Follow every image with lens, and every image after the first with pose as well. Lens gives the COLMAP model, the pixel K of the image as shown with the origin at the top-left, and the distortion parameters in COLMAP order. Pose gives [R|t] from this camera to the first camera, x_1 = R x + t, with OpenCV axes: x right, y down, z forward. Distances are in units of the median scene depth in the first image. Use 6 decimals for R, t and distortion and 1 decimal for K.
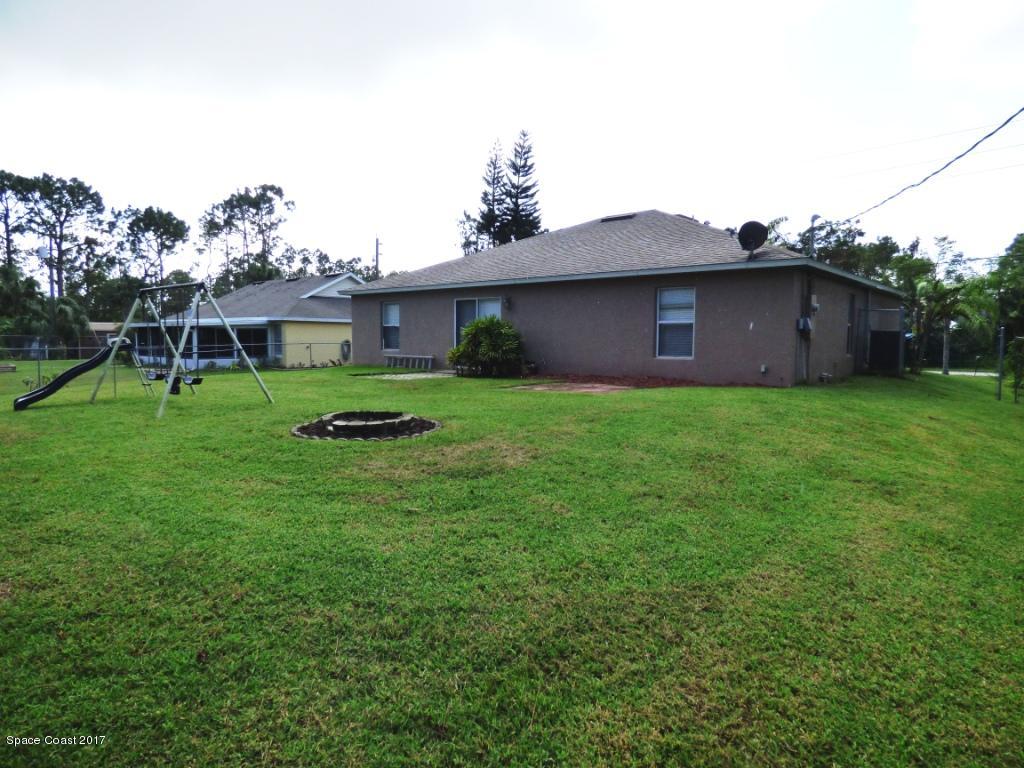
lens RADIAL K [[626.1, 0, 511.5], [0, 626.1, 378.6], [0, 0, 1]] dist [0.008410, 0.003394]
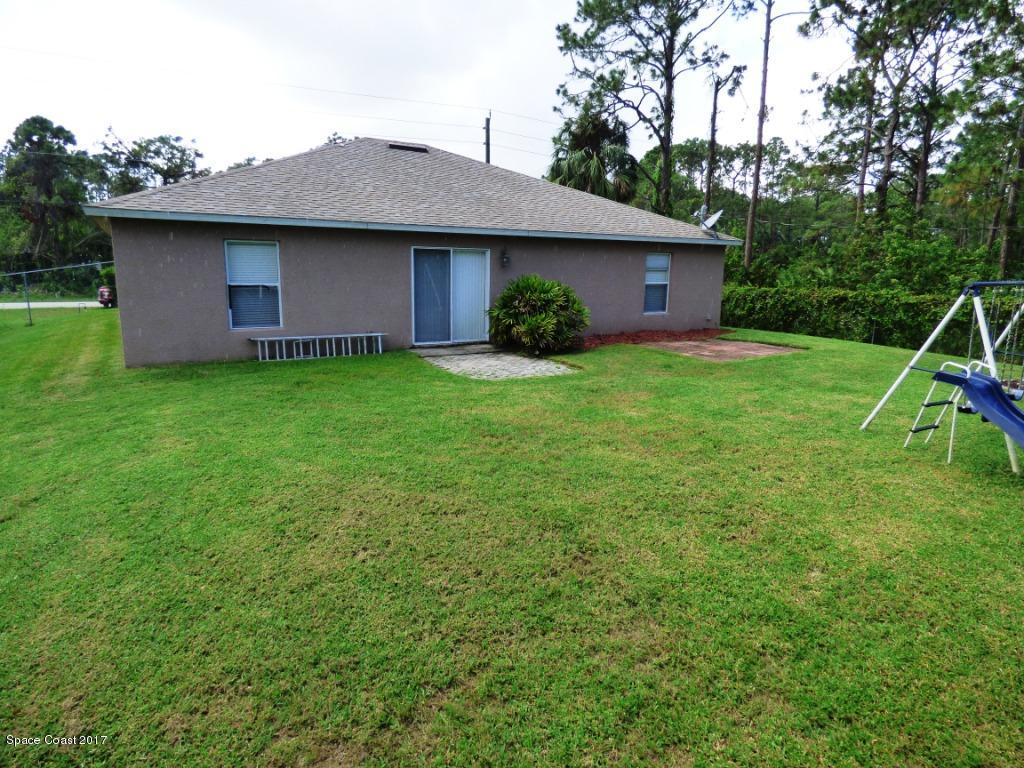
lens RADIAL K [[626.1, 0, 511.5], [0, 626.1, 378.6], [0, 0, 1]] dist [0.008410, 0.003394]
pose [[0.338141, -0.134197, 0.931478, -0.879196], [0.081238, 0.990249, 0.113173, -0.060678], [-0.937583, 0.037403, 0.345746, 0.778494]]
